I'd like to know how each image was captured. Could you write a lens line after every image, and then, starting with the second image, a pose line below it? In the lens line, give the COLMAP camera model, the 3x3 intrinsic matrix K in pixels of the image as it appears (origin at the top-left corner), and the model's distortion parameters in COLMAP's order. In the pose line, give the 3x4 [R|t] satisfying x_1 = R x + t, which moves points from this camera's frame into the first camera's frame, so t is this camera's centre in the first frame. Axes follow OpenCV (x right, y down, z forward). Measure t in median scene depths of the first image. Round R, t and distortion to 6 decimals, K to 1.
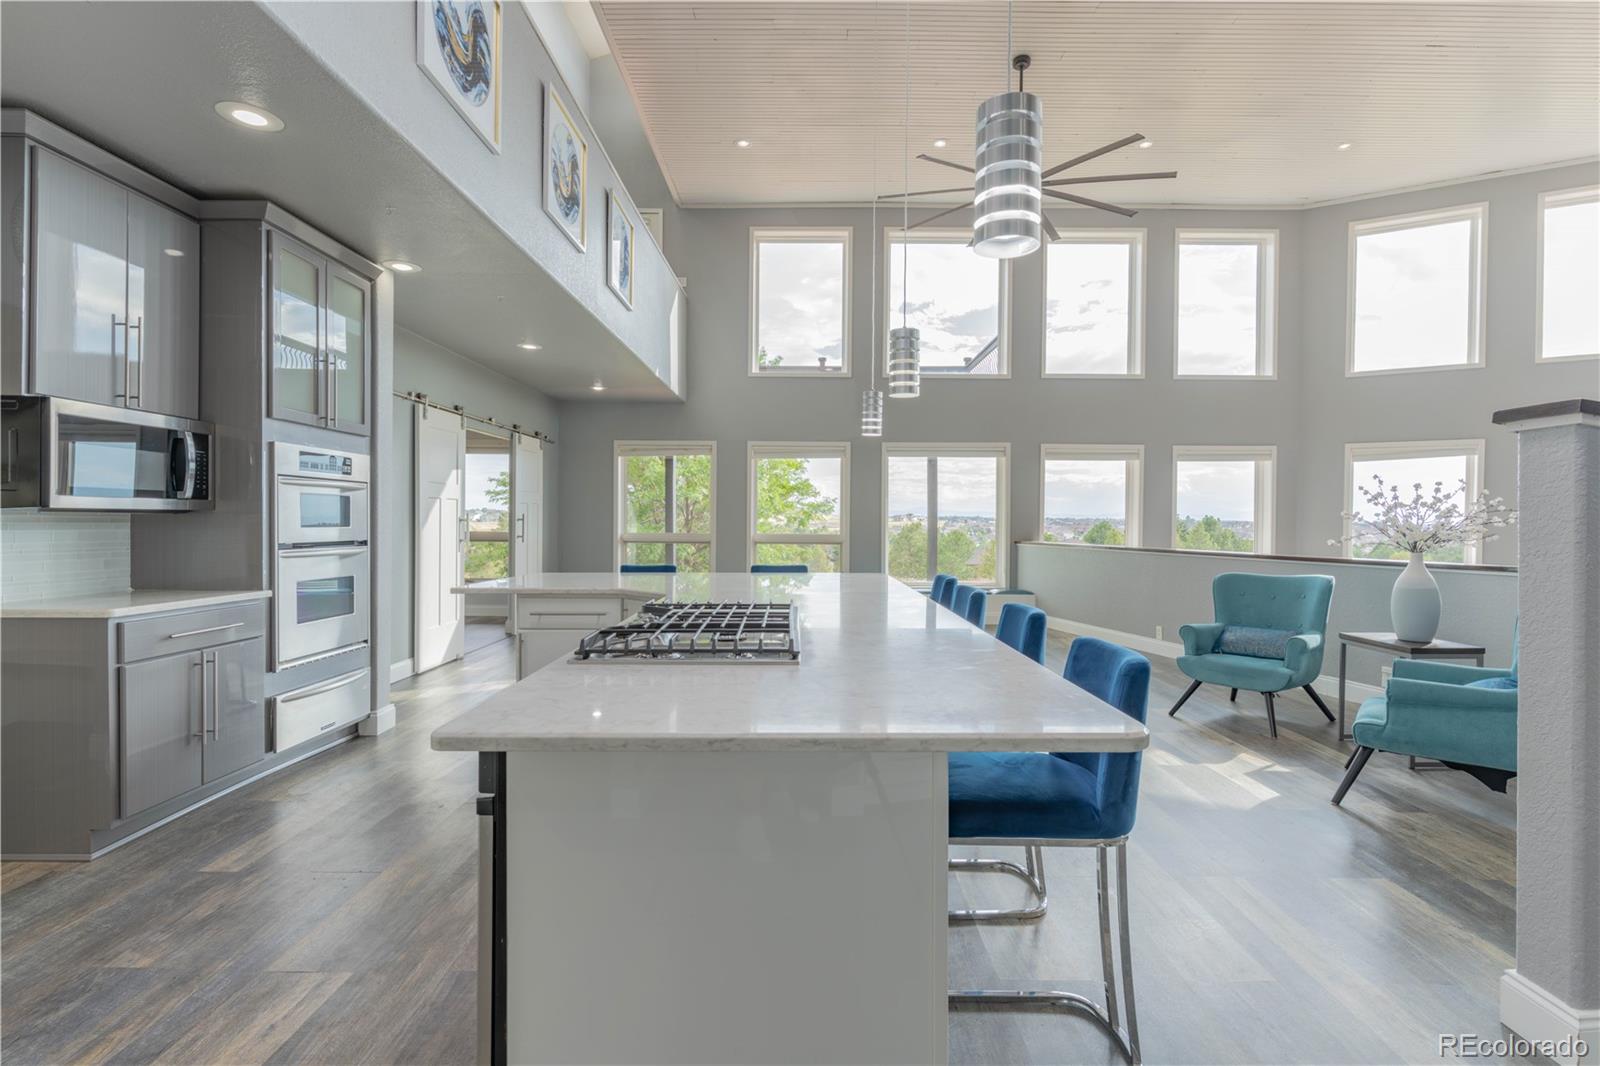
lens RADIAL K [[765.5, 0, 799.3], [0, 765.5, 533.9], [0, 0, 1]] dist [0.000771, 0.000821]
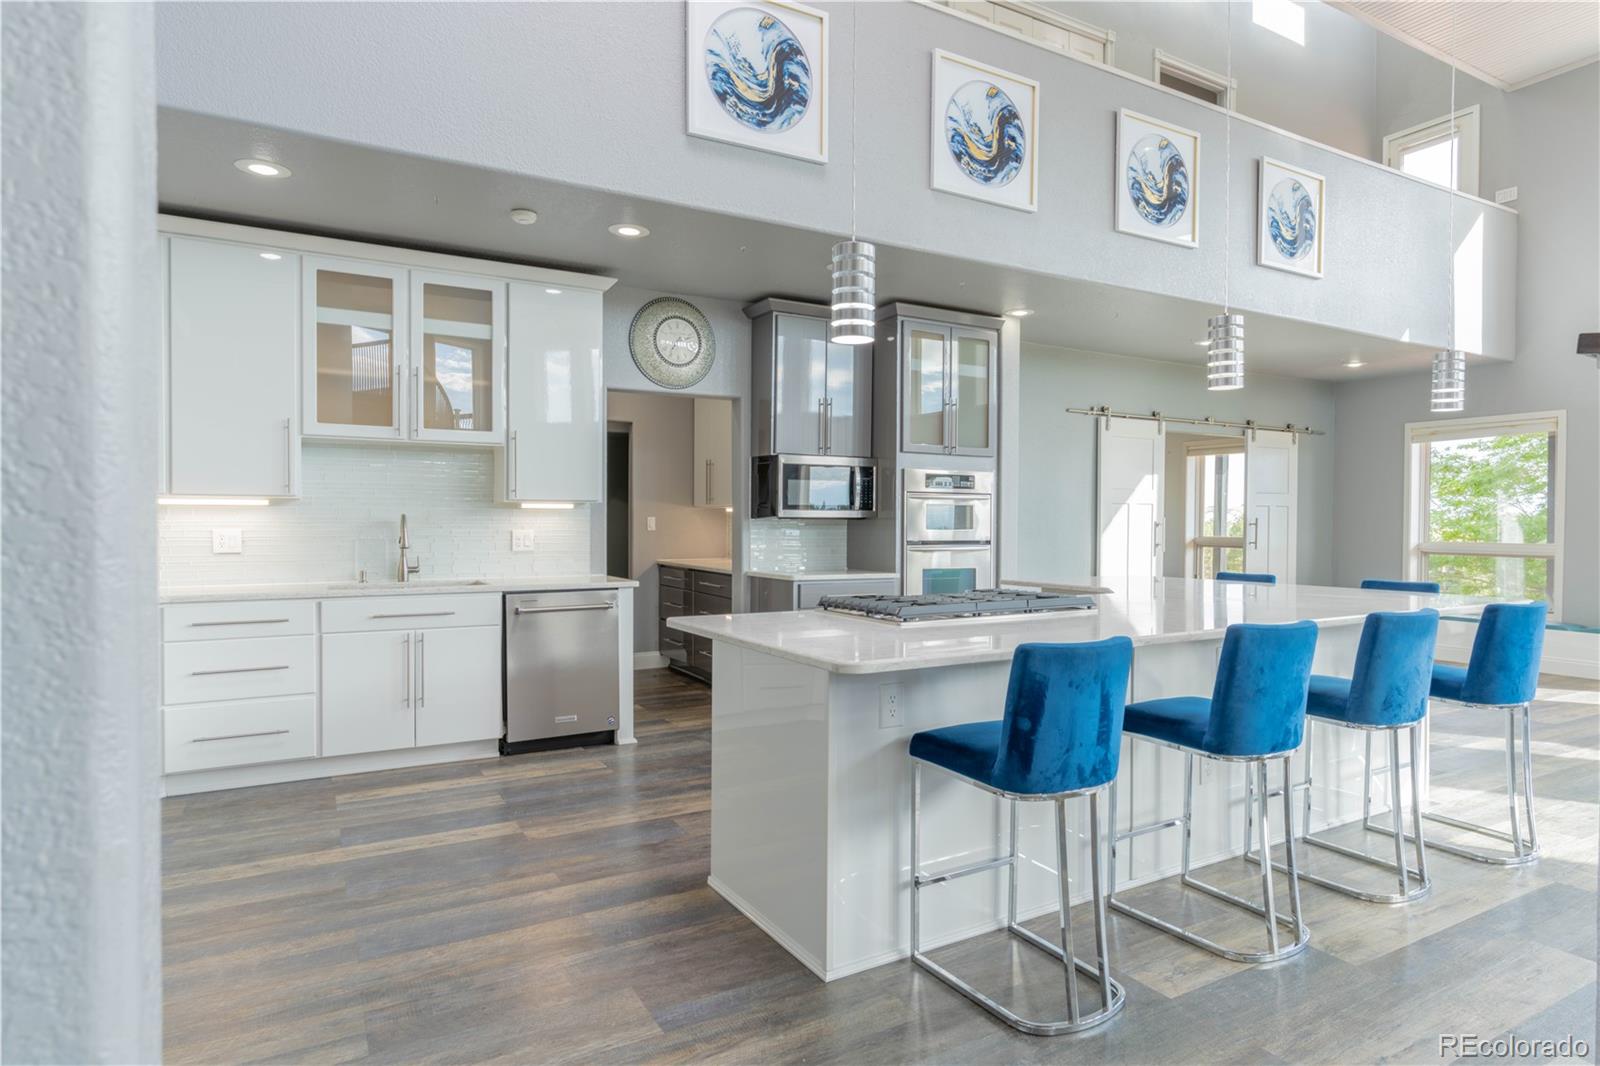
lens RADIAL K [[927.0, 0, 813.2], [0, 927.0, 535.2], [0, 0, 1]] dist [0.003455, -0.000209]
pose [[0.483124, 0.010694, -0.875487, 0.674432], [-0.017313, 0.999847, 0.002659, 0.000896], [0.875381, 0.013873, 0.483235, 0.023135]]
